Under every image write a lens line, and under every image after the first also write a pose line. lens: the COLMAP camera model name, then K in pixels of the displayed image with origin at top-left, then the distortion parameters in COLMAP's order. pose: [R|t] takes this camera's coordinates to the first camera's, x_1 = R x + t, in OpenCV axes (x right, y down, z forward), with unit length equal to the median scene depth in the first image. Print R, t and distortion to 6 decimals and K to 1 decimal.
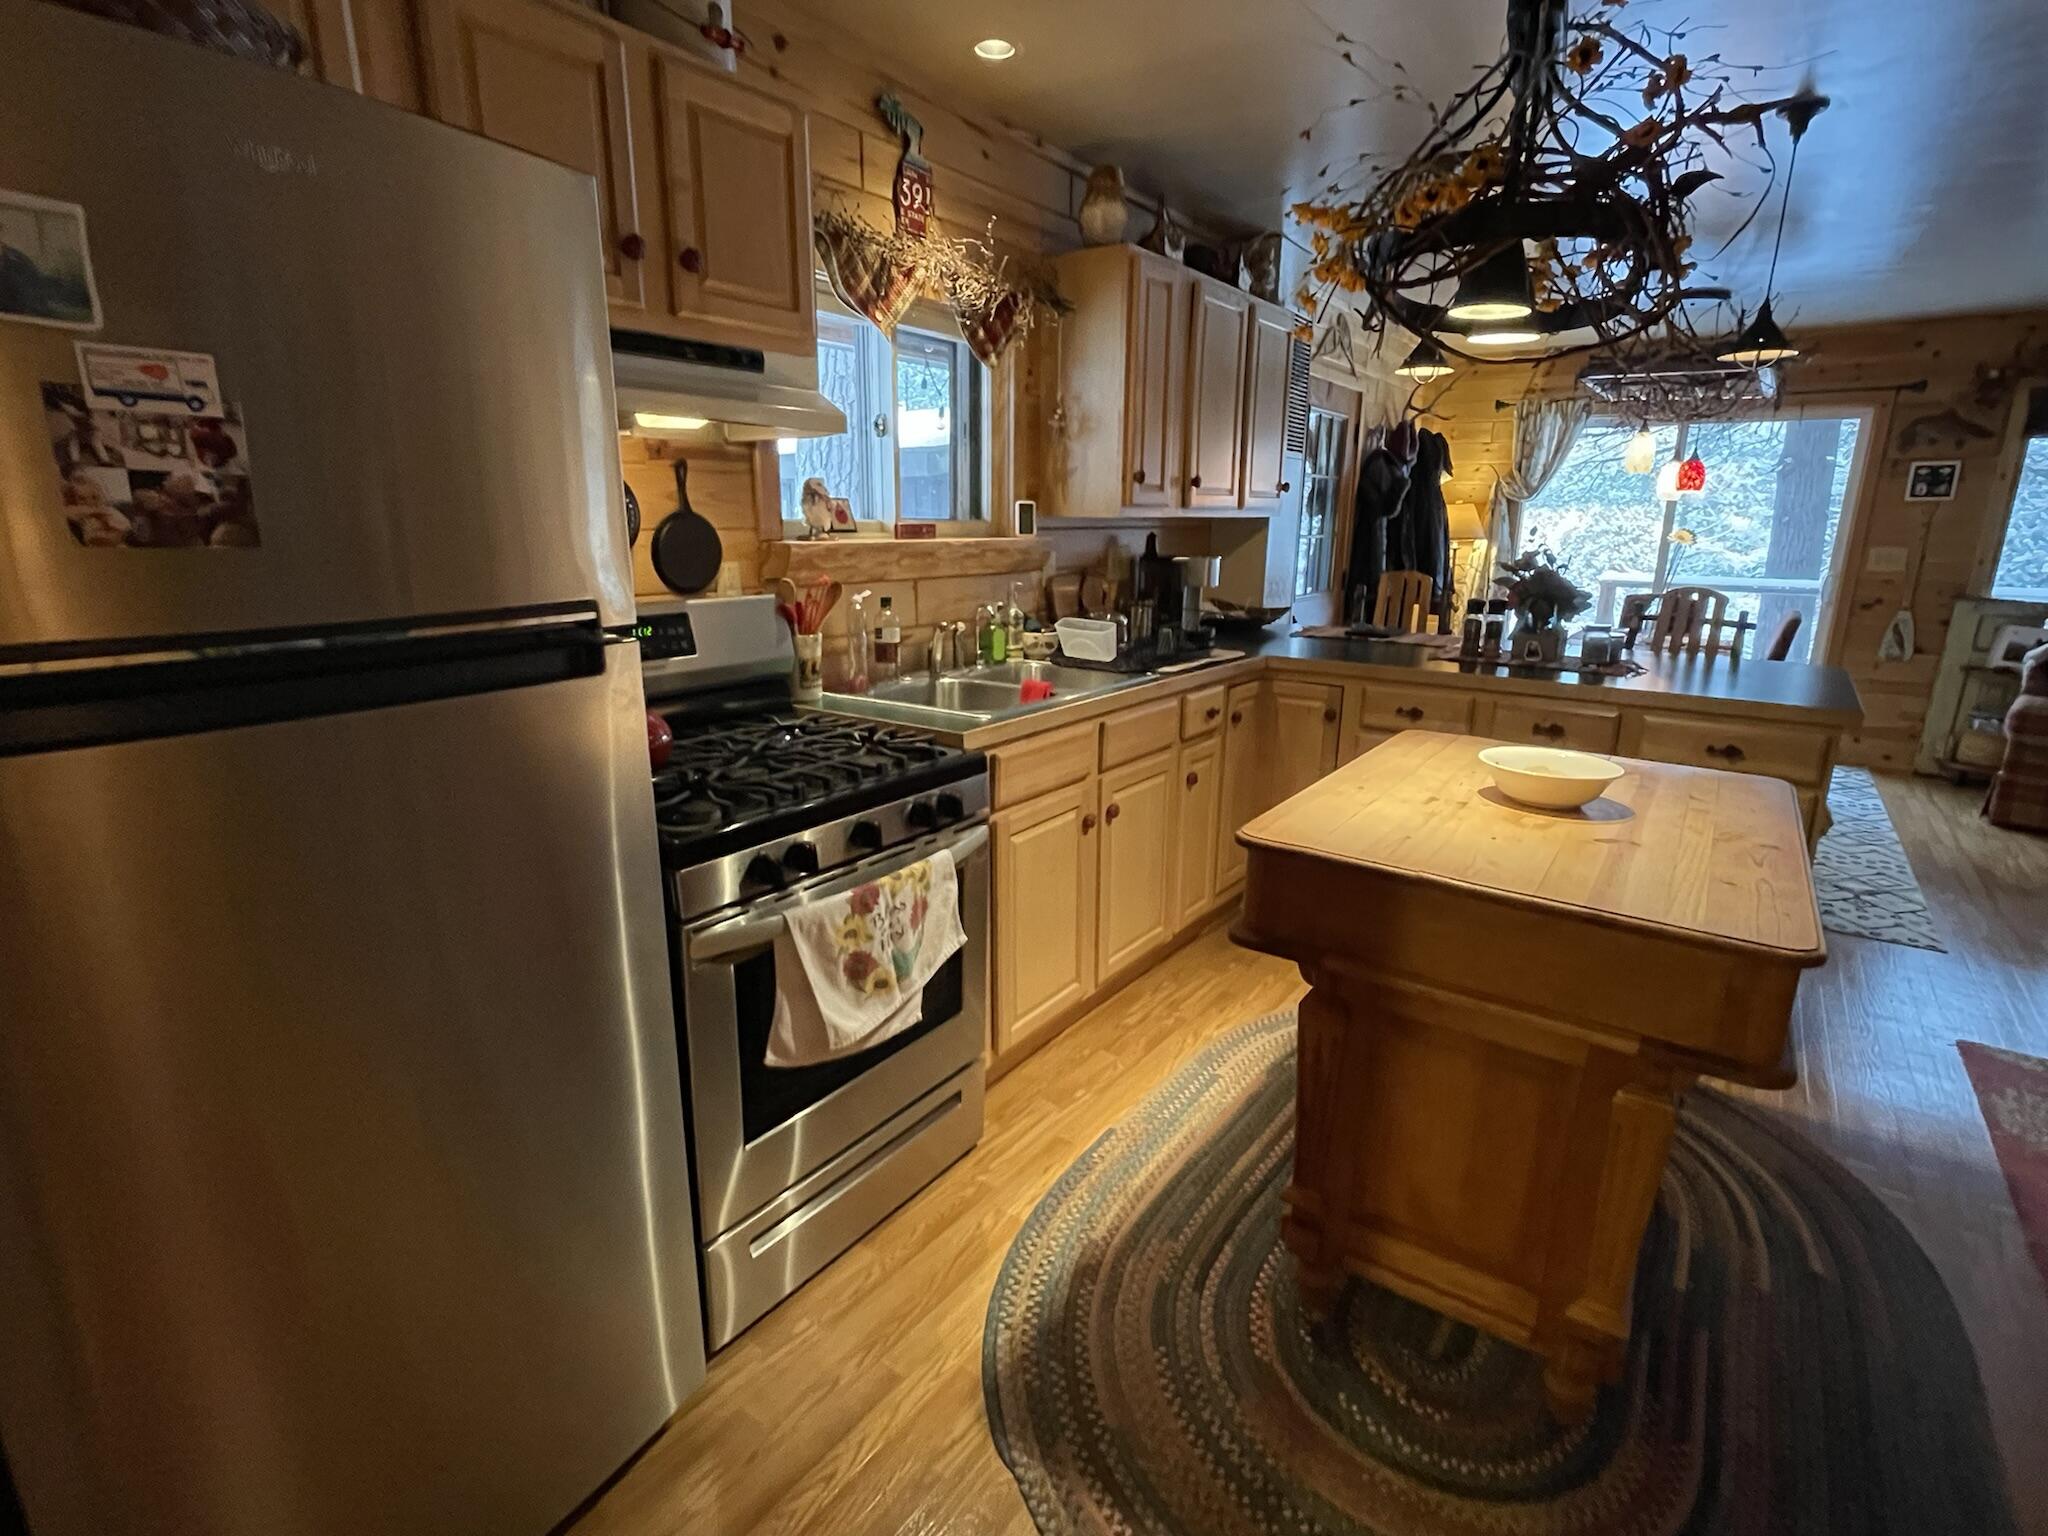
lens RADIAL K [[1011.8, 0, 1023.1], [0, 1011.8, 775.5], [0, 0, 1]] dist [-0.004834, 0.002888]
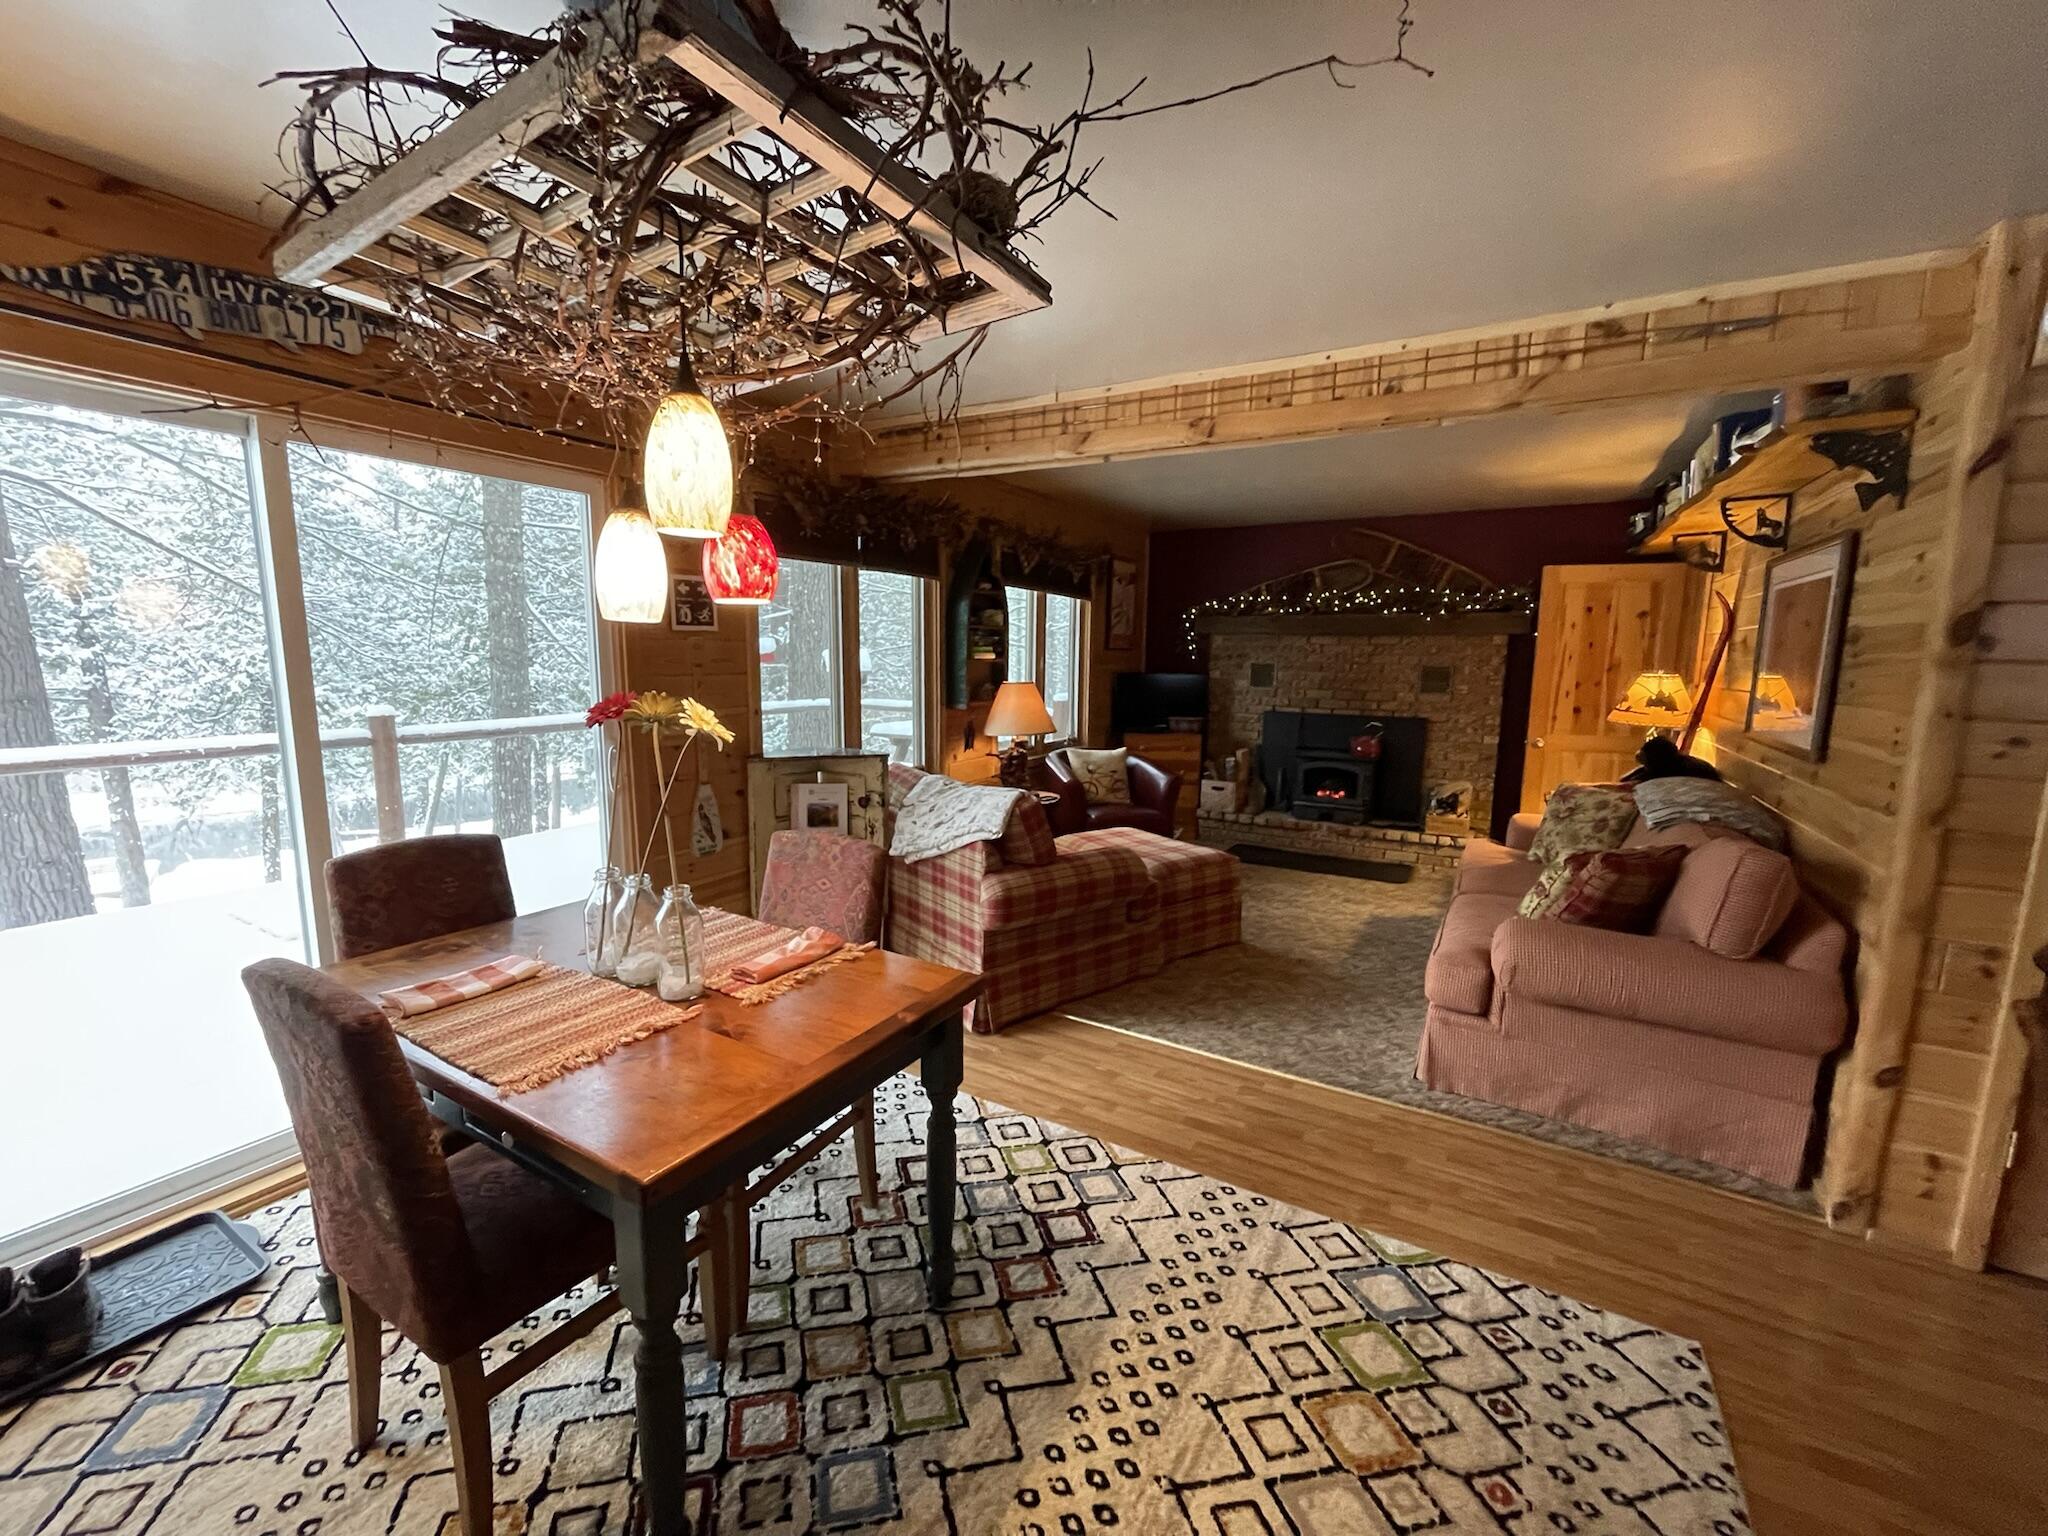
lens RADIAL K [[820.6, 0, 1019.1], [0, 820.6, 777.2], [0, 0, 1]] dist [-0.002211, 0.000440]
pose [[-0.081415, -0.159690, 0.983804, 0.574621], [0.236015, 0.955918, 0.174695, -0.415489], [-0.968333, 0.246415, -0.040137, 1.557797]]
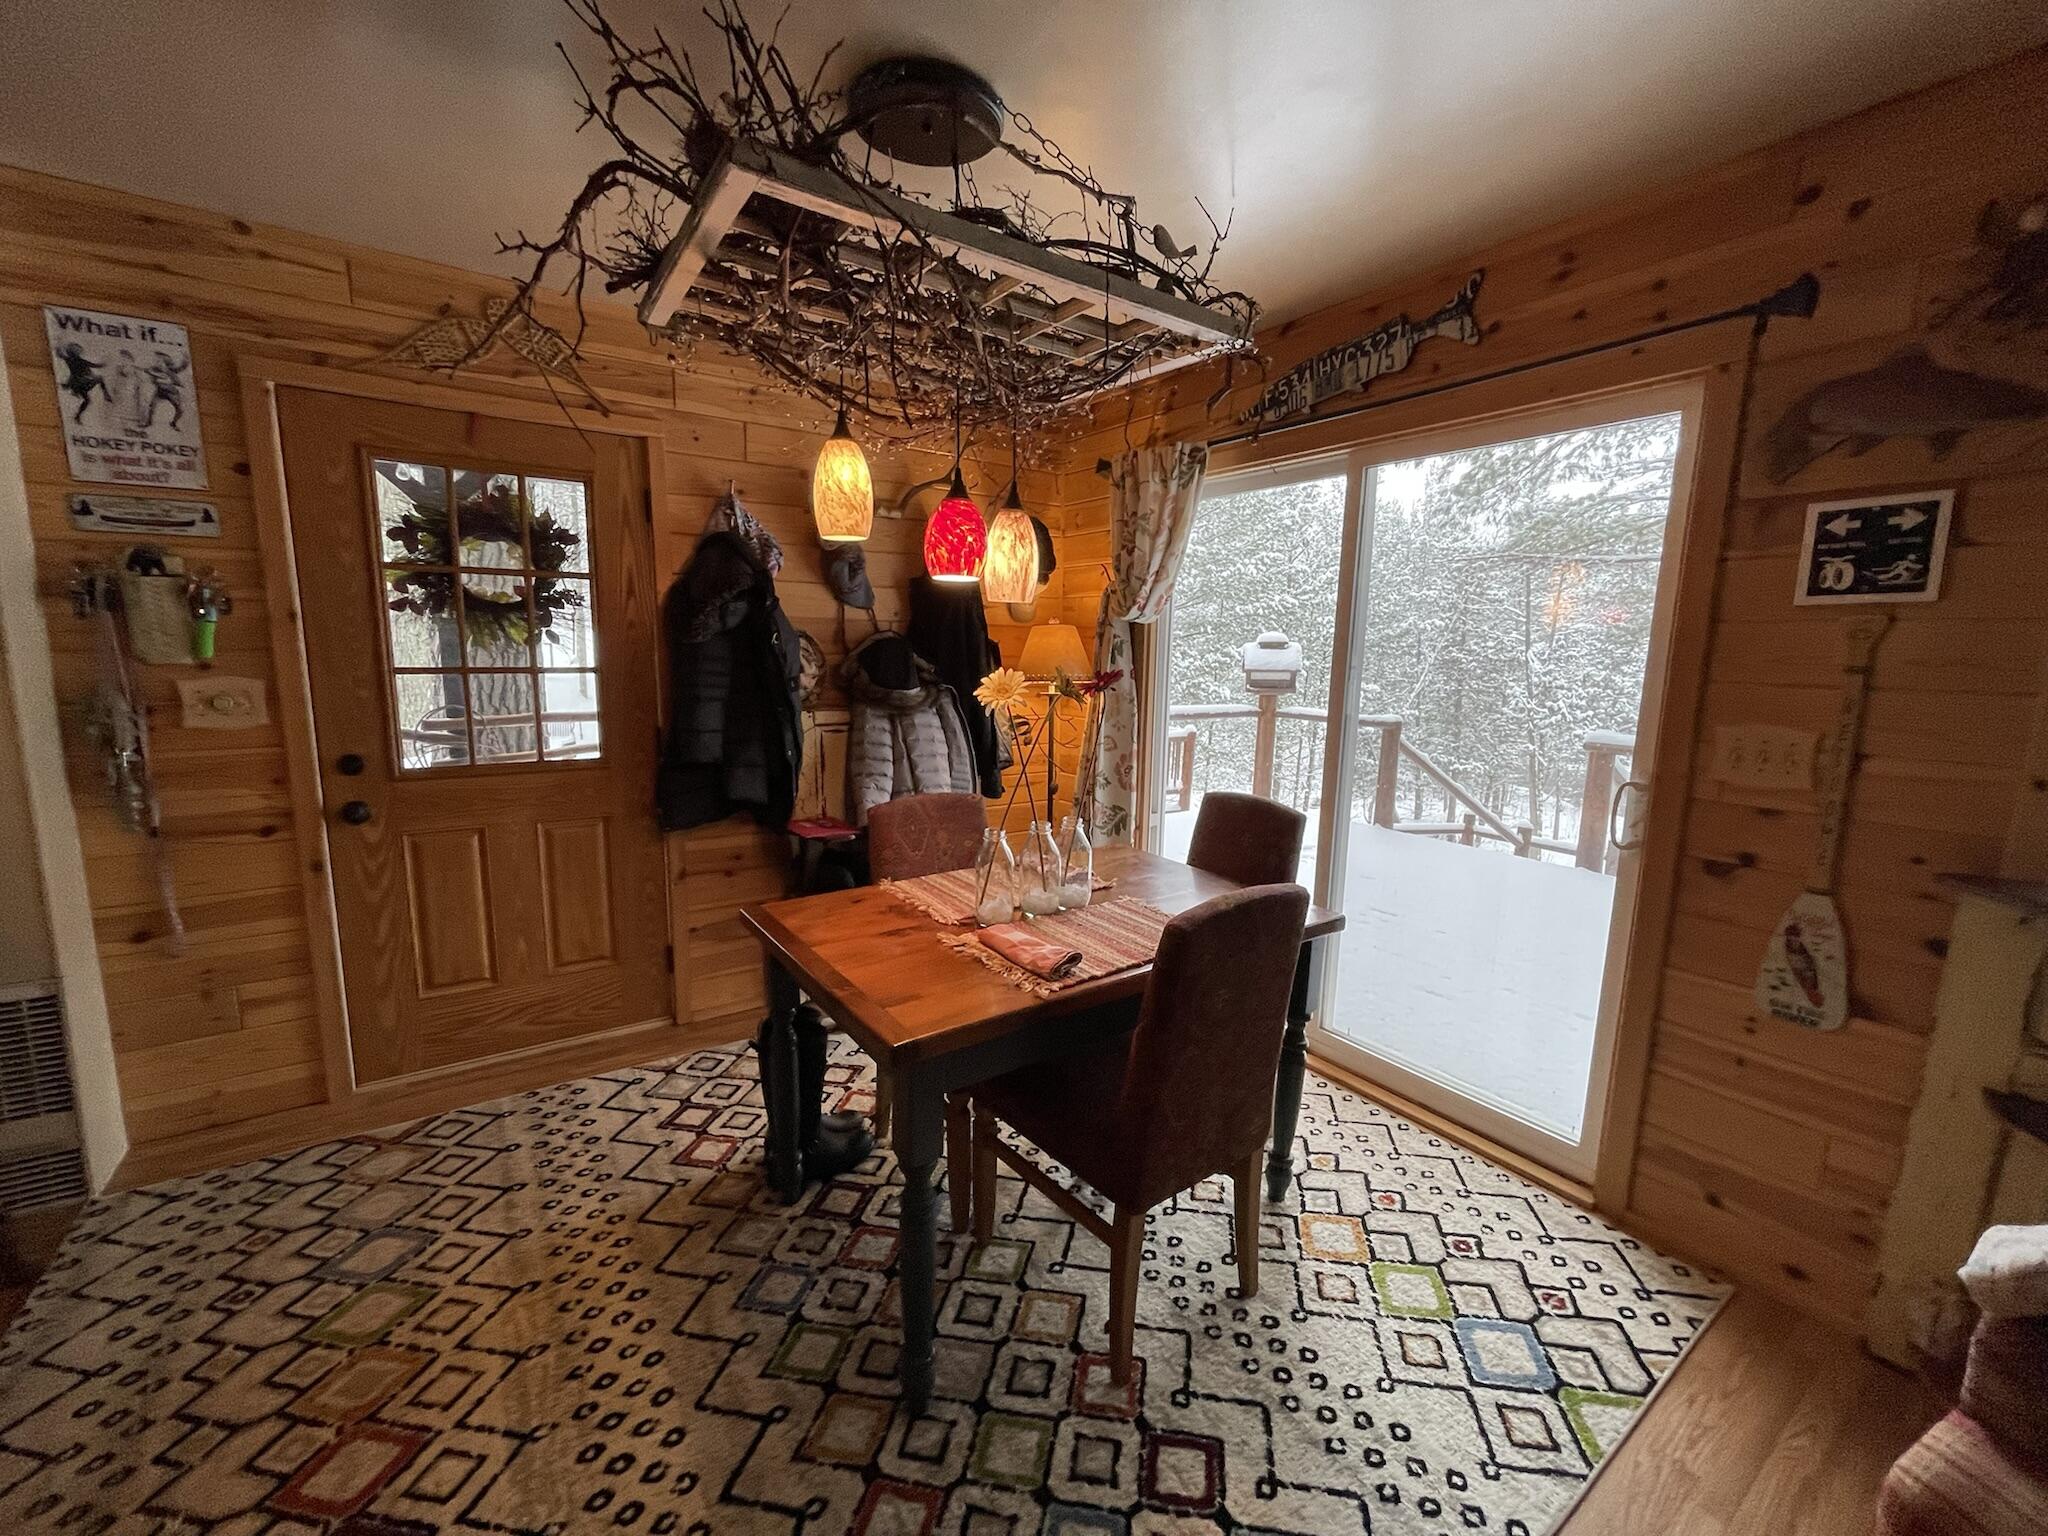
lens RADIAL K [[820.6, 0, 1017.8], [0, 820.6, 774.4], [0, 0, 1]] dist [-0.002211, 0.000440]
pose [[0.939045, 0.062612, -0.338044, 1.338592], [-0.097487, 0.991411, -0.087180, -0.292554], [0.329682, 0.114820, 0.937084, 1.182531]]
